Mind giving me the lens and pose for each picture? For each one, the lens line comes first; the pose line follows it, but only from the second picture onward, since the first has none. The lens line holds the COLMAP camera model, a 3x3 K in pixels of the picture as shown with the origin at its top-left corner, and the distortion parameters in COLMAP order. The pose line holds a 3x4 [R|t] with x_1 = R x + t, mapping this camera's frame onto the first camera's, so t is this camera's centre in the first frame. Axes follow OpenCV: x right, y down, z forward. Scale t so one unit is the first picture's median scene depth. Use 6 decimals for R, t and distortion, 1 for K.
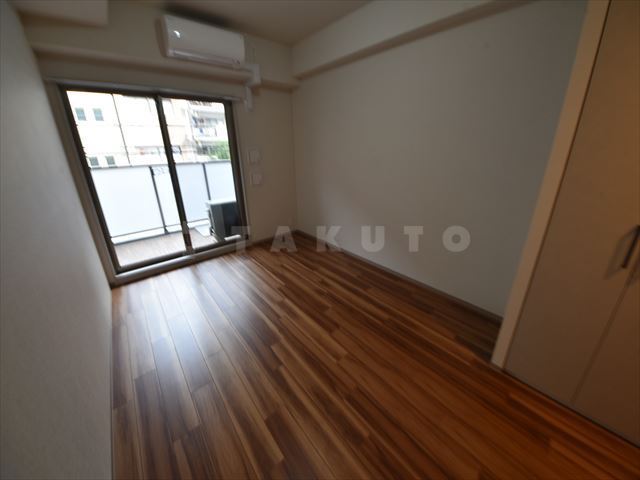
lens RADIAL K [[258.6, 0, 320.1], [0, 258.6, 238.6], [0, 0, 1]] dist [0.008377, 0.000217]
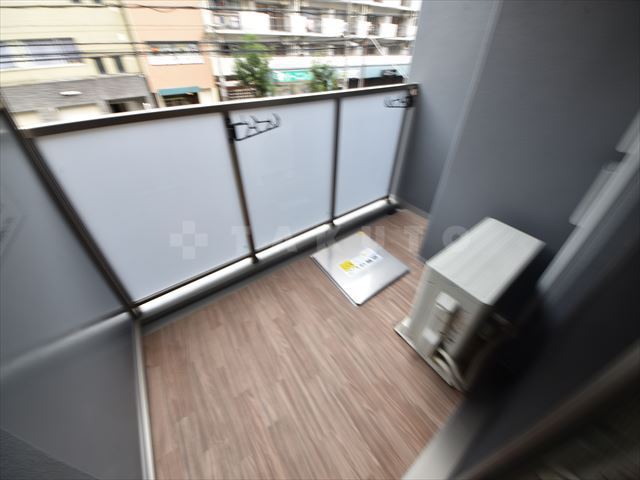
lens RADIAL K [[258.6, 0, 320.8], [0, 258.6, 238.3], [0, 0, 1]] dist [0.008377, 0.000217]
pose [[0.996135, 0.060715, -0.063474, -0.419851], [-0.039524, 0.955179, 0.293378, -0.187843], [0.078441, -0.289735, 0.953887, 0.546036]]
